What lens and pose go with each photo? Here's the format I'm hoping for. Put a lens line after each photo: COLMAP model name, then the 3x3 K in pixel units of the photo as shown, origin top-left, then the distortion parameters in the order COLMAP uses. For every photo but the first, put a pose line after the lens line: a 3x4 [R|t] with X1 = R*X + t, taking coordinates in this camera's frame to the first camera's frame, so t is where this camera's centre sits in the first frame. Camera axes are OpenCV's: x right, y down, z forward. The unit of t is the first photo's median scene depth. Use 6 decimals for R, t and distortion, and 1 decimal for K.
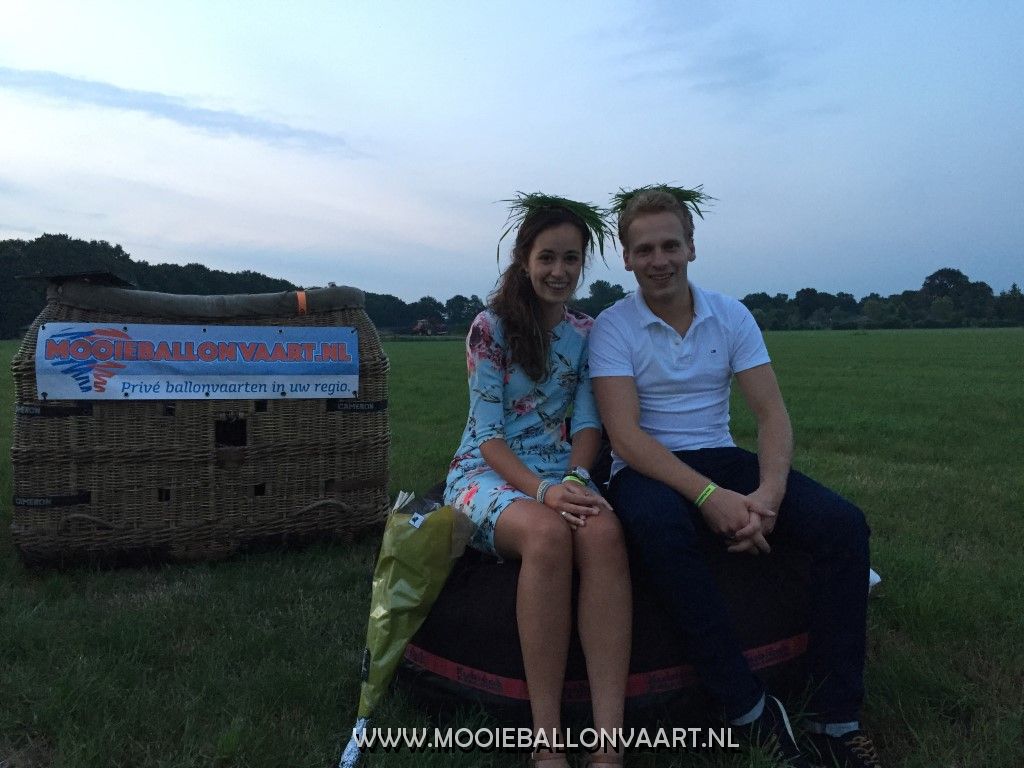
lens RADIAL K [[837.6, 0, 512.0], [0, 837.6, 384.0], [0, 0, 1]] dist [-0.077415, 0.223012]
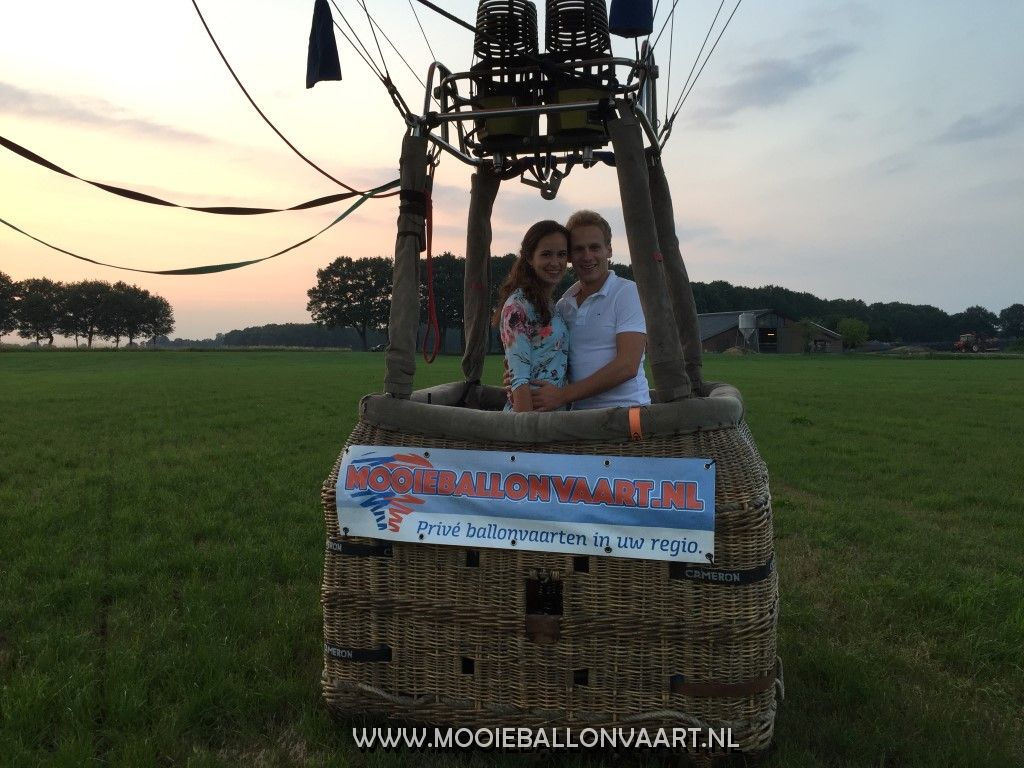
lens RADIAL K [[837.6, 0, 512.0], [0, 837.6, 384.0], [0, 0, 1]] dist [-0.077415, 0.223012]
pose [[0.835988, -0.016718, -0.548493, 0.053471], [-0.046212, 0.993840, -0.100727, -0.054791], [0.546799, 0.109554, 0.830066, 0.347533]]
